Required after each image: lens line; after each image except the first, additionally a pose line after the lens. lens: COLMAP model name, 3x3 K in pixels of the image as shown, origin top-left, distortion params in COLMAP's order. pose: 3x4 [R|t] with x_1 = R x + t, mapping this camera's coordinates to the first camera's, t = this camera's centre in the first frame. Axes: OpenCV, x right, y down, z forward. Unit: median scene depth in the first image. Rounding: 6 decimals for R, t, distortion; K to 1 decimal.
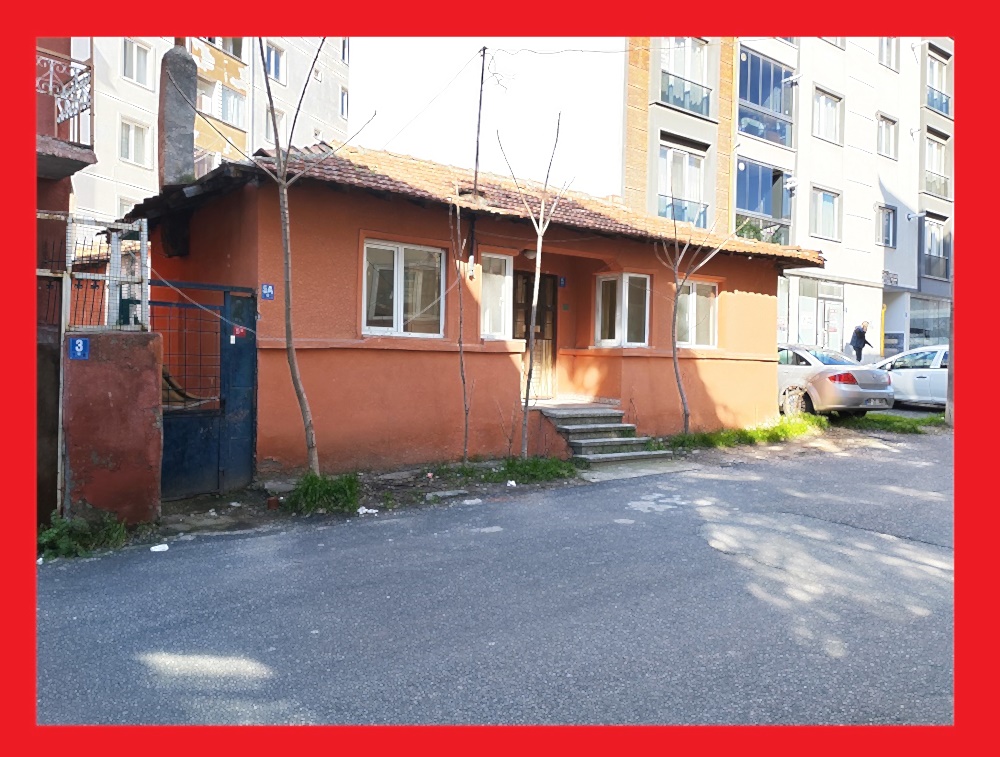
lens RADIAL K [[777.6, 0, 464.7], [0, 777.6, 345.1], [0, 0, 1]] dist [0.063865, -0.002063]
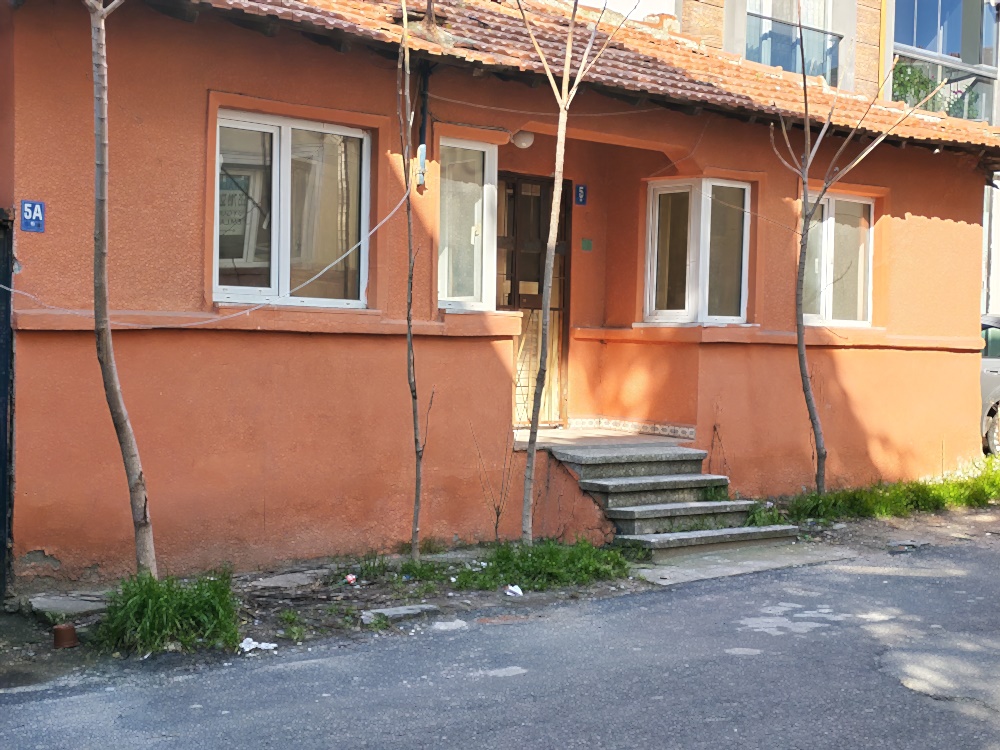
lens RADIAL K [[1700.3, 0, 500.0], [0, 1700.3, 375.0], [0, 0, 1]] dist [0.037302, 0.383660]
pose [[0.991694, -0.003723, 0.128564, -0.082052], [-0.001005, 0.999326, 0.036690, -0.006236], [-0.128614, -0.036515, 0.991022, -0.100420]]
